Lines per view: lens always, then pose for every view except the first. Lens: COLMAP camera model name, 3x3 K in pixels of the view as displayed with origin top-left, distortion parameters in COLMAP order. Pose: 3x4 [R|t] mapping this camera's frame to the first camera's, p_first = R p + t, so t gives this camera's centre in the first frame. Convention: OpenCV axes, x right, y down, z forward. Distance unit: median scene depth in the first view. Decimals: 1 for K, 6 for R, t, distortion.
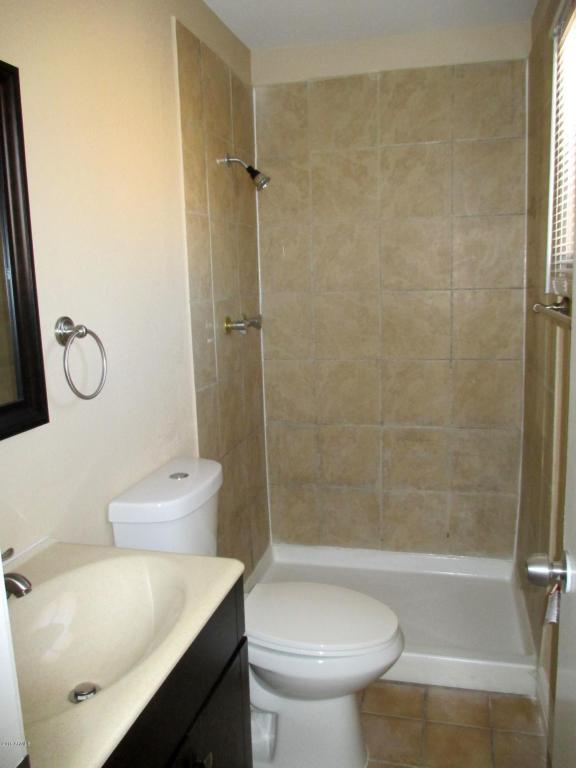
lens RADIAL K [[638.1, 0, 288.0], [0, 638.1, 384.0], [0, 0, 1]] dist [-0.032045, -0.001741]
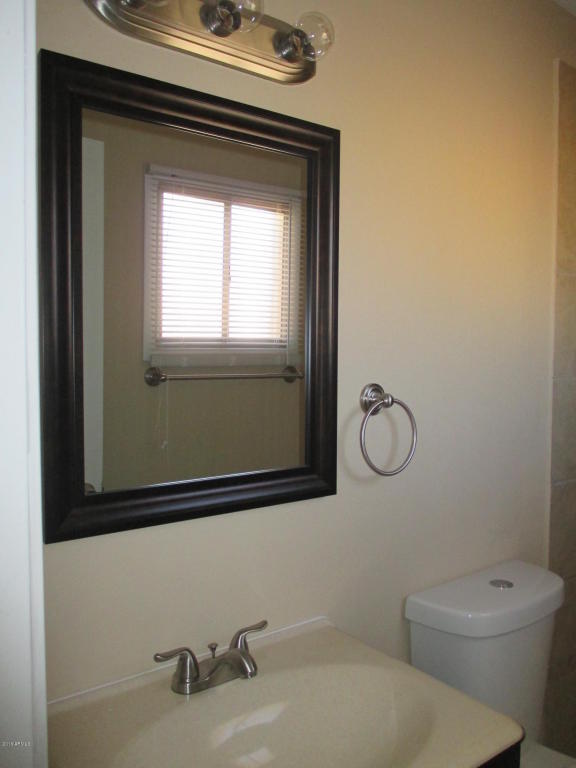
lens RADIAL K [[638.1, 0, 288.0], [0, 638.1, 384.0], [0, 0, 1]] dist [-0.032045, -0.001741]
pose [[0.789710, 0.059825, -0.610556, 0.120150], [-0.130708, 0.988790, -0.072176, -0.021002], [0.599394, 0.136803, 0.788677, 0.186144]]
